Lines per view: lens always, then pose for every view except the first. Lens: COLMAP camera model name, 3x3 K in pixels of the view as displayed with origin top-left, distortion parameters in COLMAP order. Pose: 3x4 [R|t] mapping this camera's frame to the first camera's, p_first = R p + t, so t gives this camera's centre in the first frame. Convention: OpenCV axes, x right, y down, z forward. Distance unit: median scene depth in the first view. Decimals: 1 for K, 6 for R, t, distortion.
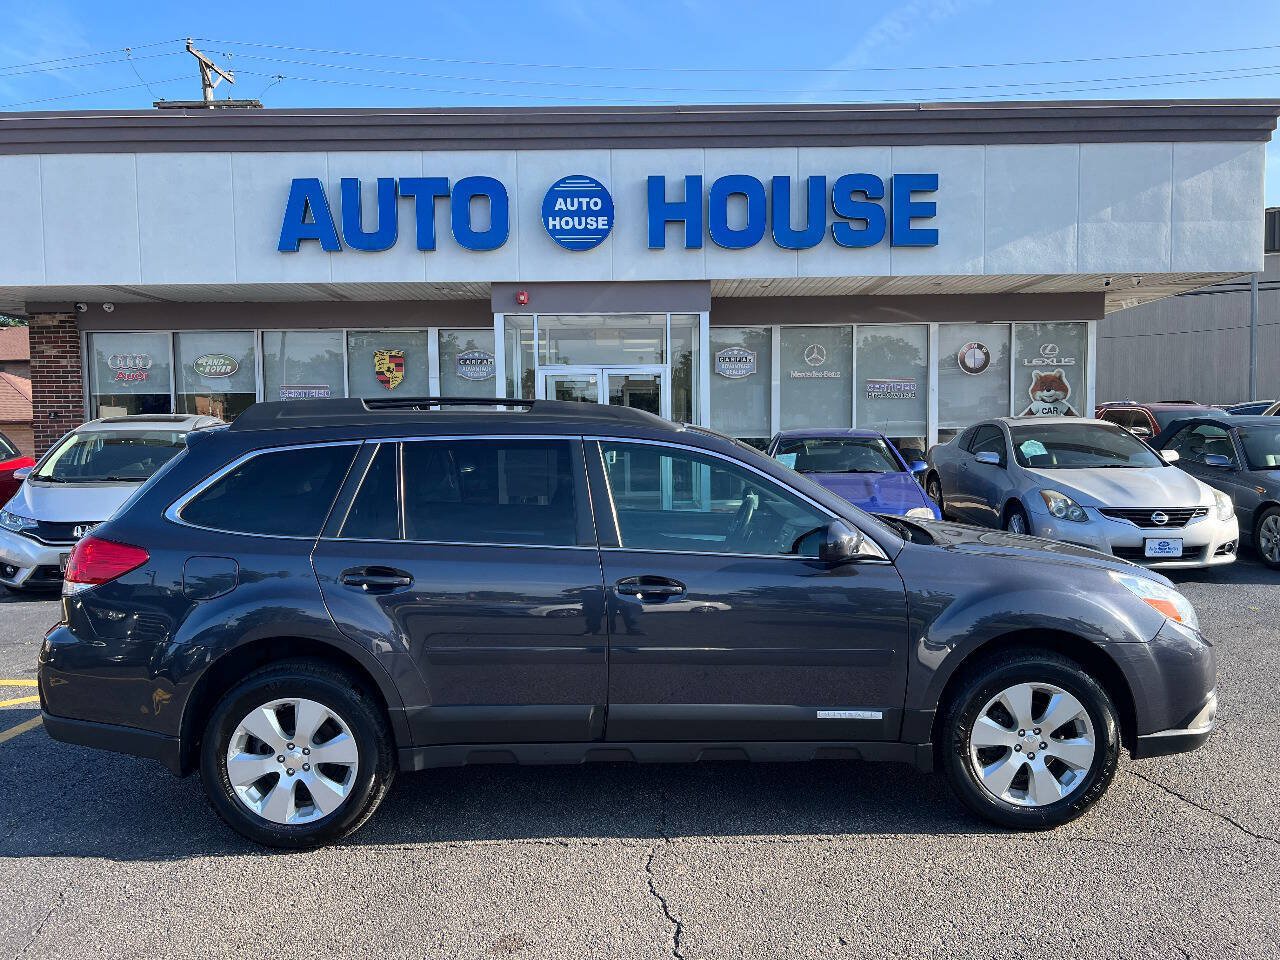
lens RADIAL K [[961.0, 0, 645.1], [0, 961.0, 486.0], [0, 0, 1]] dist [0.053693, -0.063333]
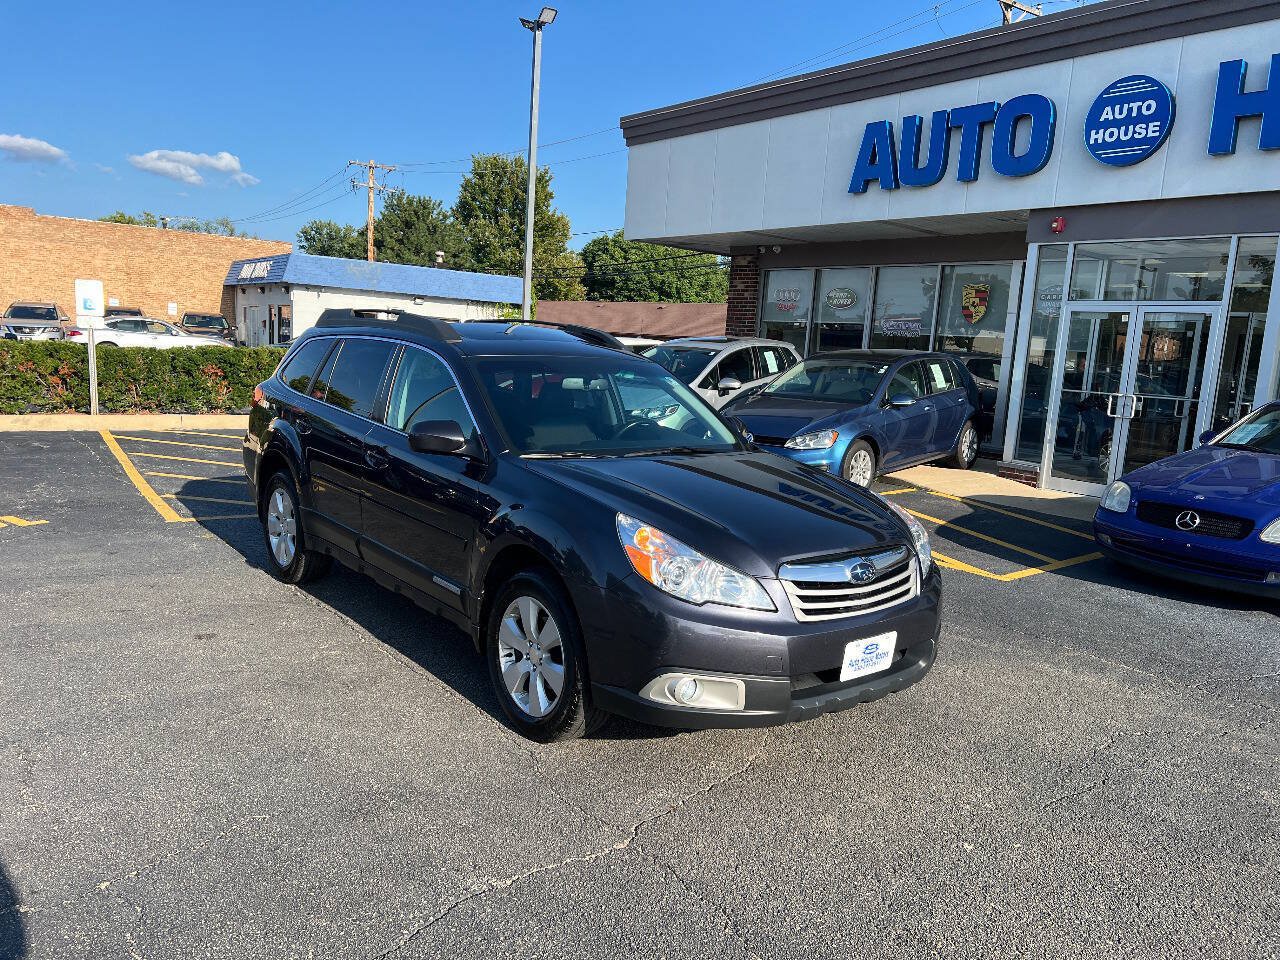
lens RADIAL K [[961.0, 0, 645.4], [0, 961.0, 486.4], [0, 0, 1]] dist [0.053693, -0.063333]
pose [[0.604185, 0.166922, -0.779164, 0.397317], [-0.117676, 0.985783, 0.119937, -0.017576], [0.788107, 0.019224, 0.615238, 0.142230]]
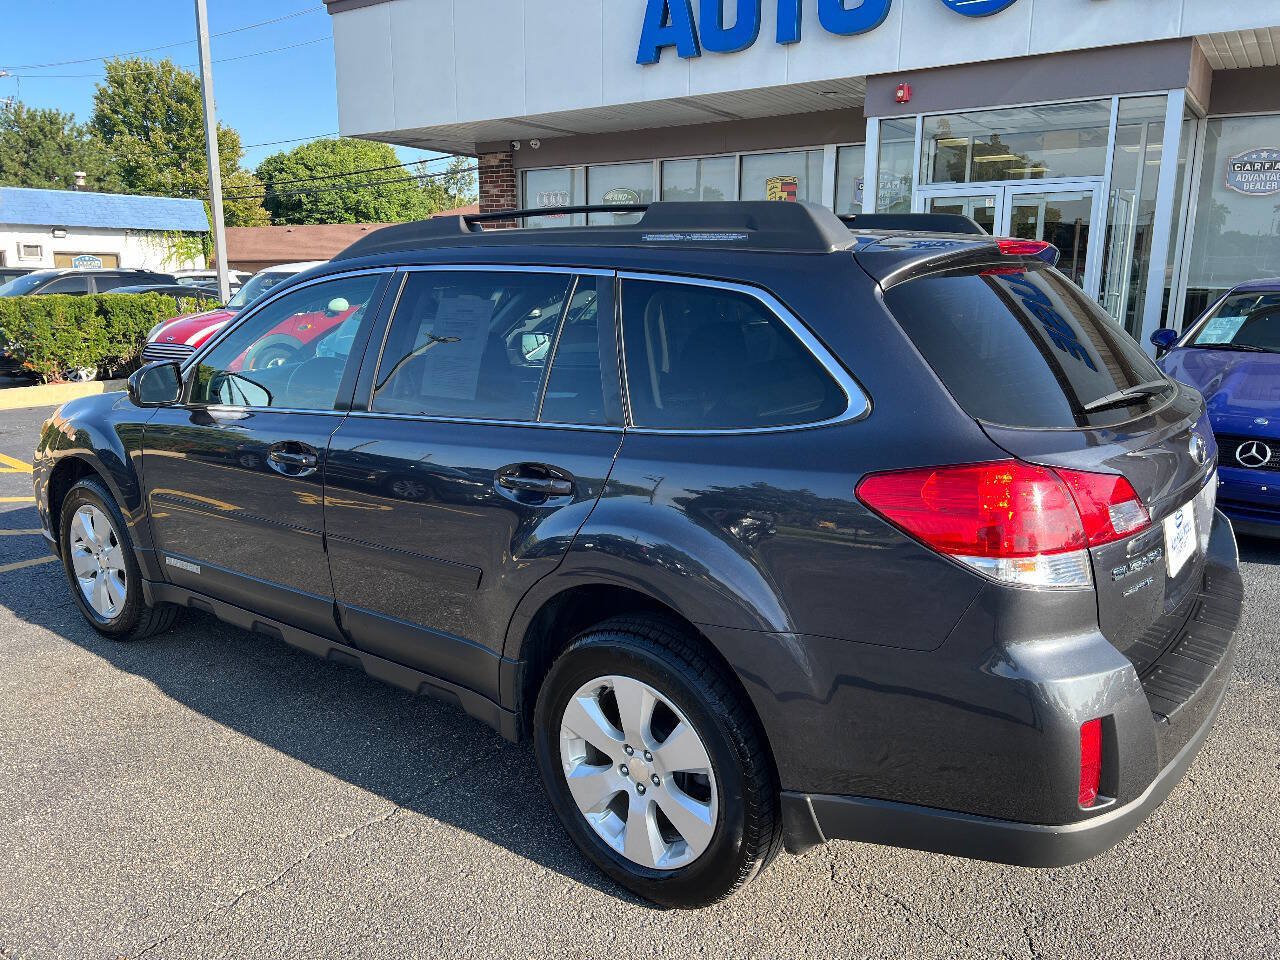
lens RADIAL K [[961.0, 0, 635.8], [0, 961.0, 472.3], [0, 0, 1]] dist [0.053693, -0.063333]
pose [[0.810897, 0.133819, -0.569683, 0.179867], [-0.050212, 0.985823, 0.160097, -0.013880], [0.583031, -0.101218, 0.806120, 0.238805]]
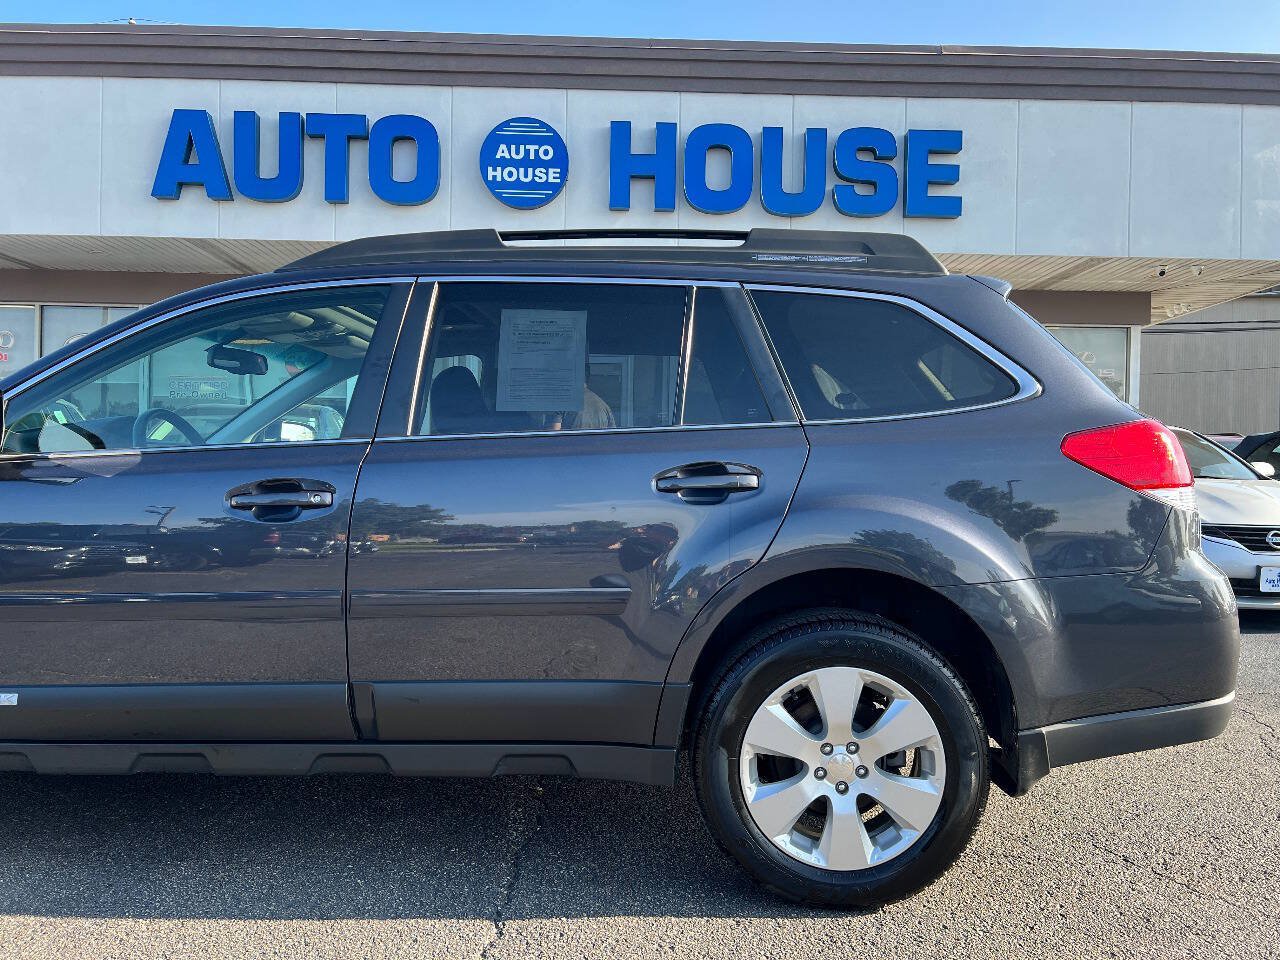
lens RADIAL K [[961.0, 0, 643.3], [0, 961.0, 485.5], [0, 0, 1]] dist [0.053693, -0.063333]
pose [[0.999578, 0.027581, 0.009074, 0.031568], [-0.027021, 0.998014, -0.056911, 0.034180], [-0.010626, 0.056641, 0.998338, 0.196016]]
